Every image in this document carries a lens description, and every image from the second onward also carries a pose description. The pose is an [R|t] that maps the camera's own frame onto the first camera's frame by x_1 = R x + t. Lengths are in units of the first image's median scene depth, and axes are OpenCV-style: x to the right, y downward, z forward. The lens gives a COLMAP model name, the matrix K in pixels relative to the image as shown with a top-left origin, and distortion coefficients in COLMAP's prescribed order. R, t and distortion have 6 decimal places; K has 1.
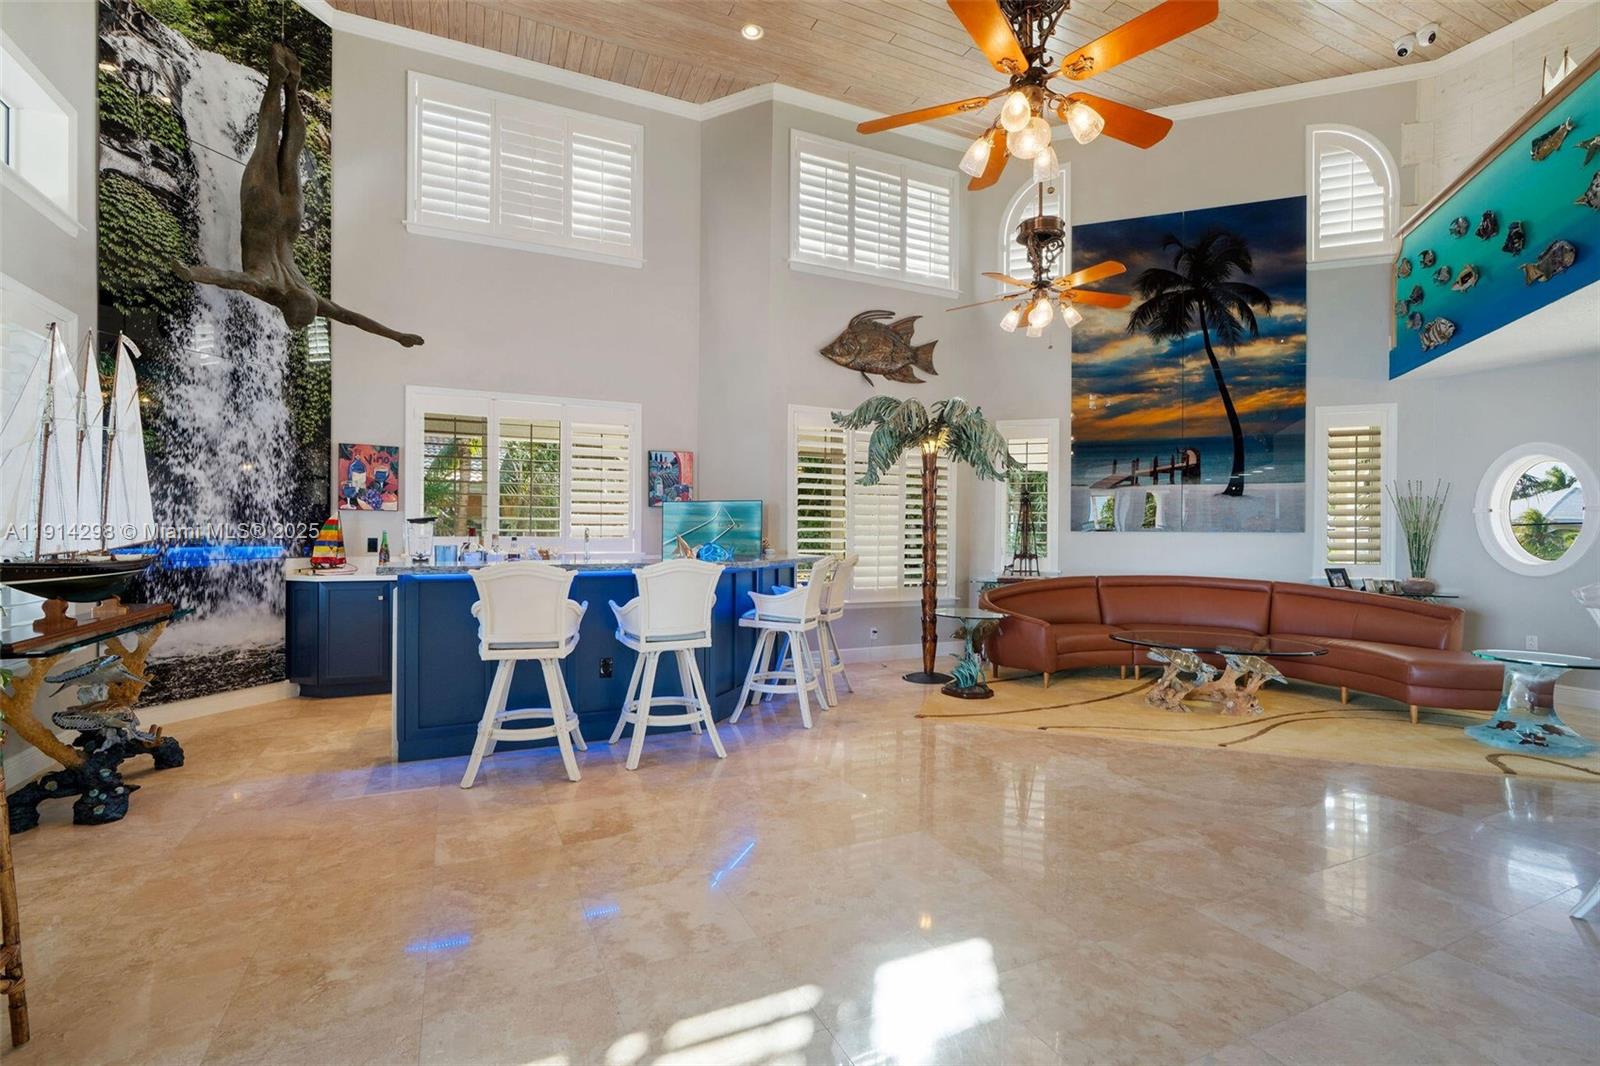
lens RADIAL K [[726.4, 0, 800.0], [0, 726.4, 533.0], [0, 0, 1]] dist [-0.002141, 0.001226]
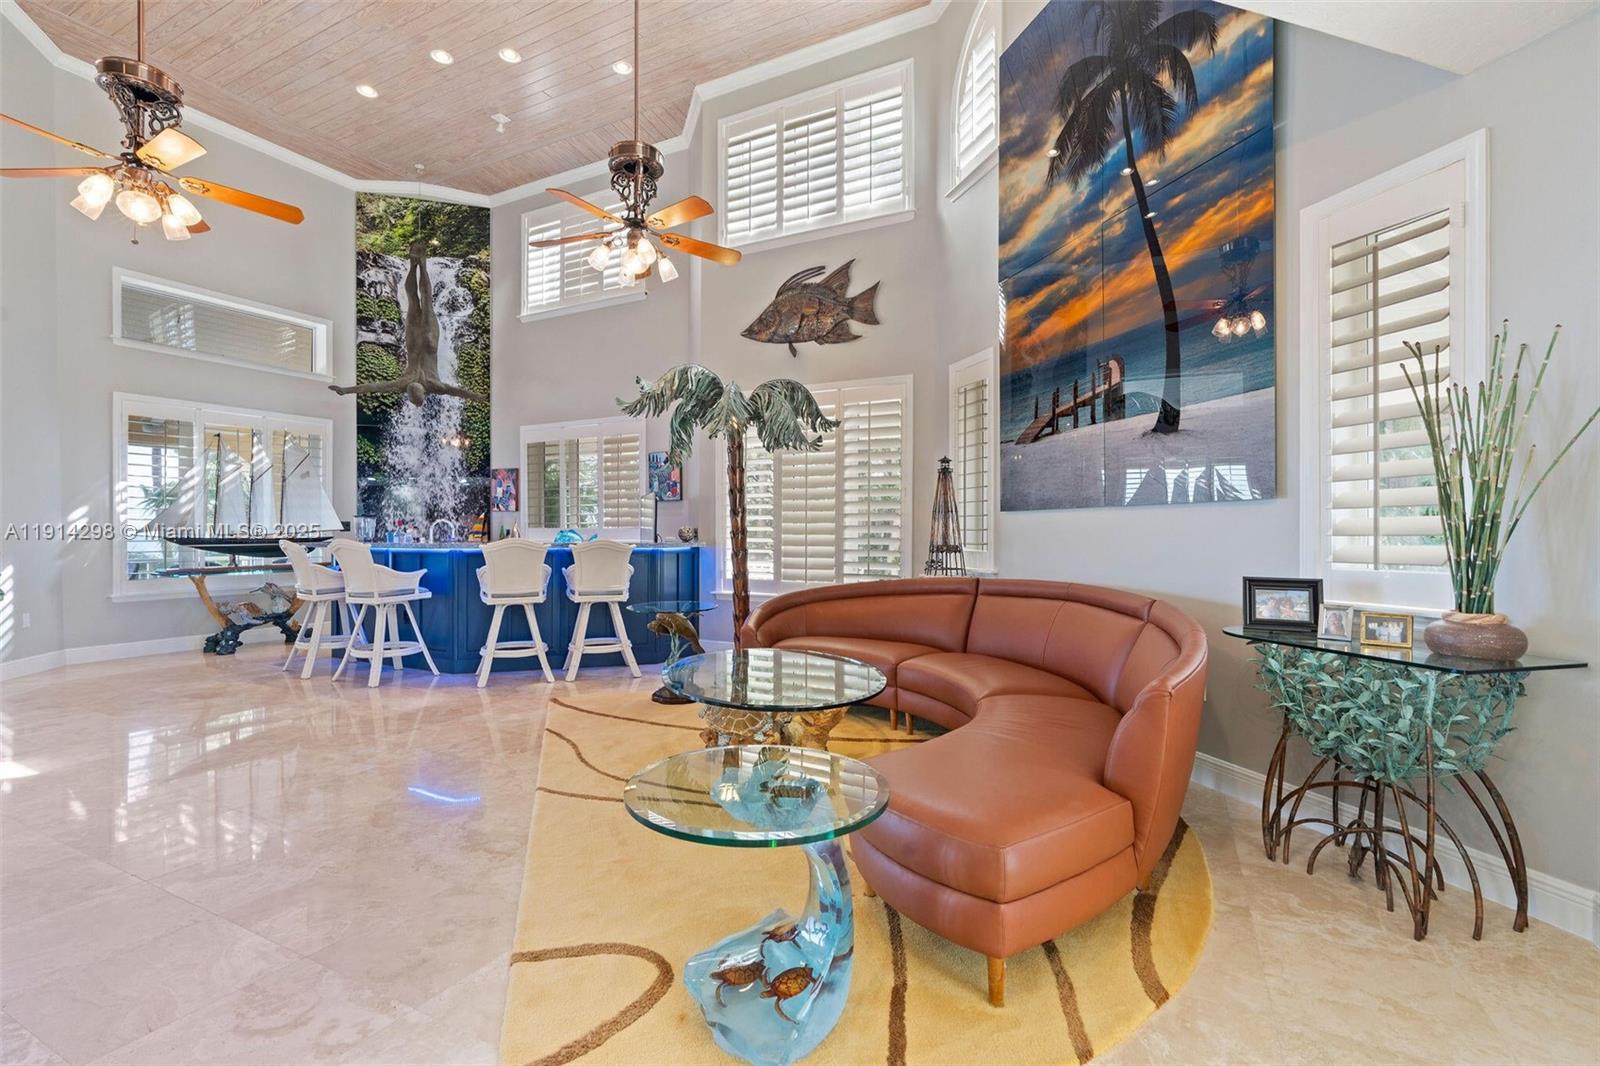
lens RADIAL K [[722.4, 0, 800.0], [0, 722.4, 533.0], [0, 0, 1]] dist [-0.003014, 0.000410]
pose [[0.608432, -0.006461, -0.793580, 0.870520], [0.004570, 0.999979, -0.004637, 0.021432], [0.793593, -0.000806, 0.608448, 0.494491]]
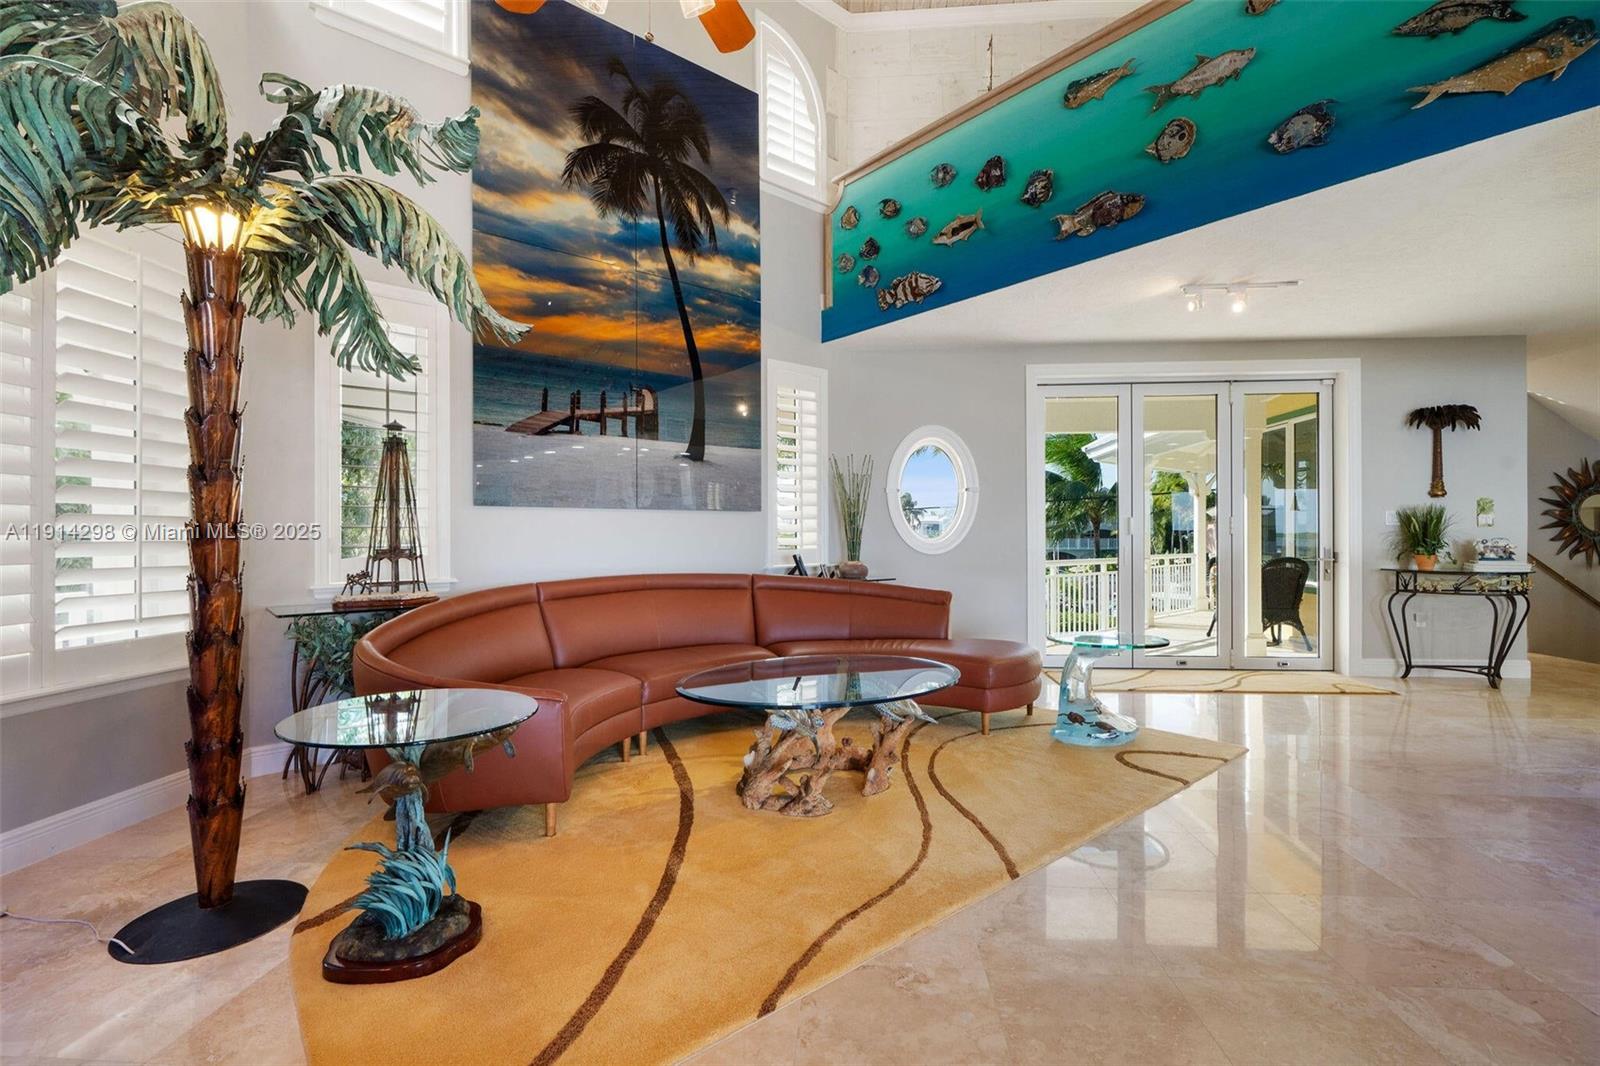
lens RADIAL K [[722.4, 0, 800.0], [0, 722.4, 533.0], [0, 0, 1]] dist [-0.003014, 0.000410]
pose [[0.495396, -0.007953, 0.868631, 0.019795], [0.008348, 0.999955, 0.004394, 0.019975], [-0.868627, 0.005075, 0.495441, 0.564711]]
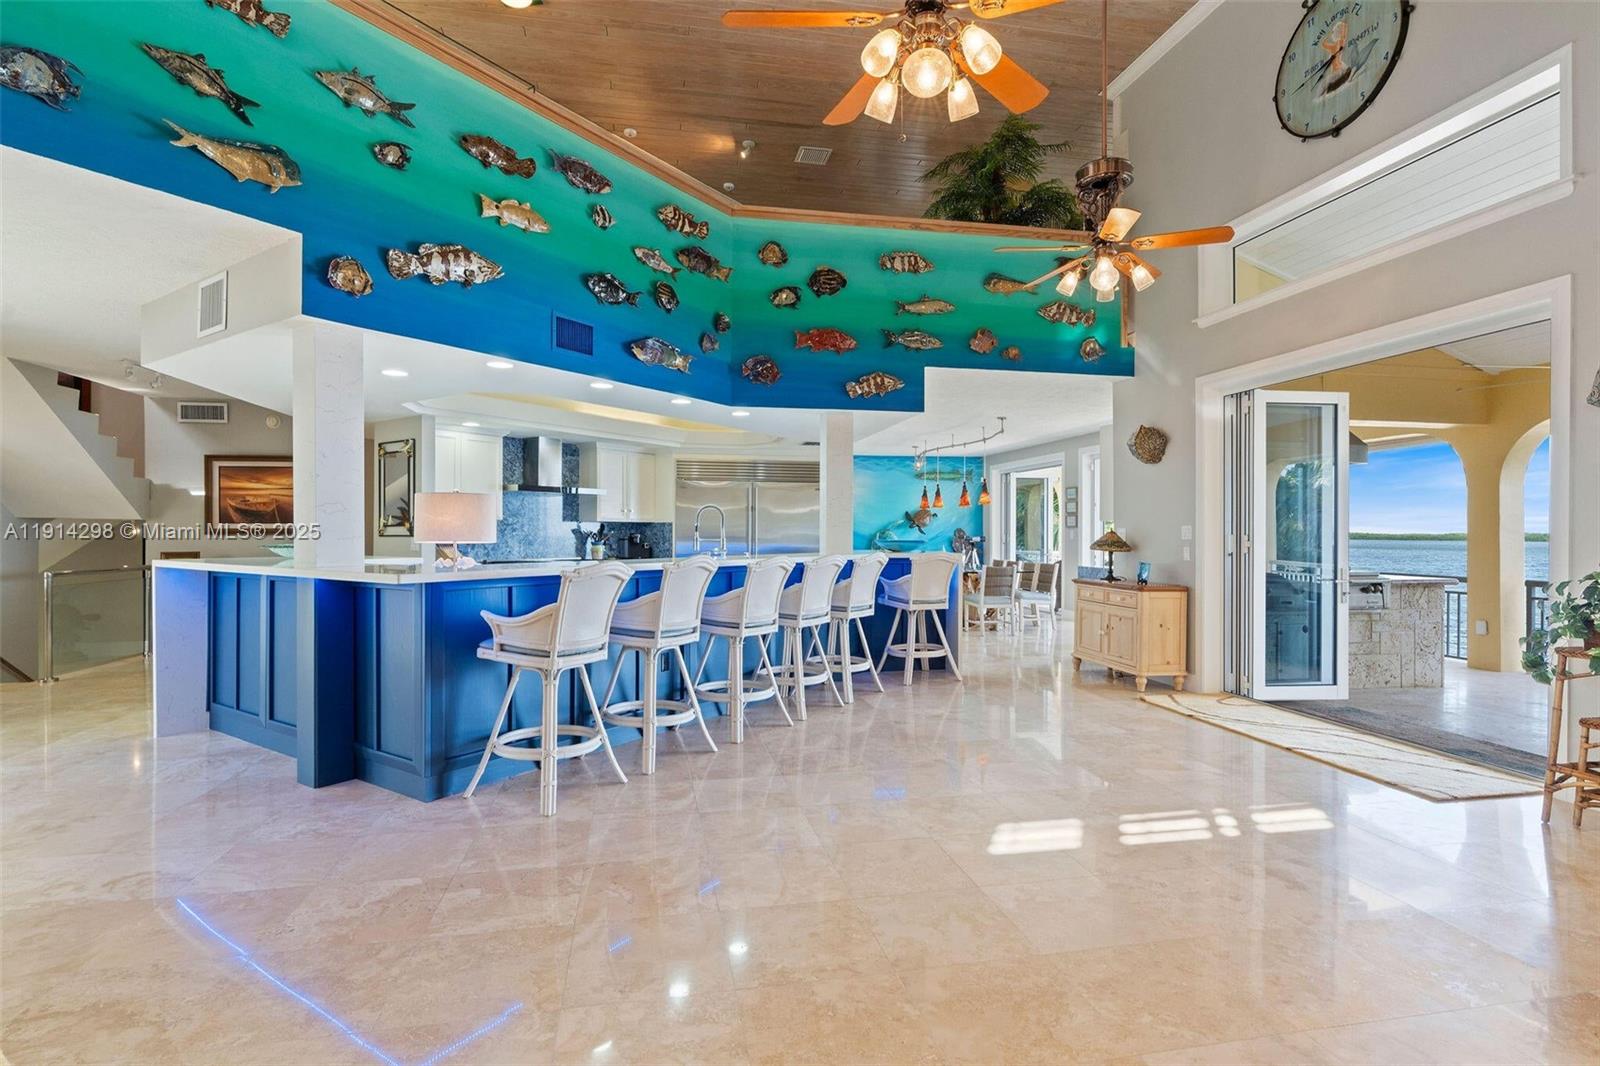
lens RADIAL K [[791.1, 0, 800.0], [0, 791.1, 533.0], [0, 0, 1]] dist [-0.001477, -0.000416]
pose [[-0.970906, -0.009041, 0.239290, 0.097831], [-0.008254, 0.999957, 0.004291, -0.000640], [-0.239319, 0.002191, -0.970939, 0.832604]]
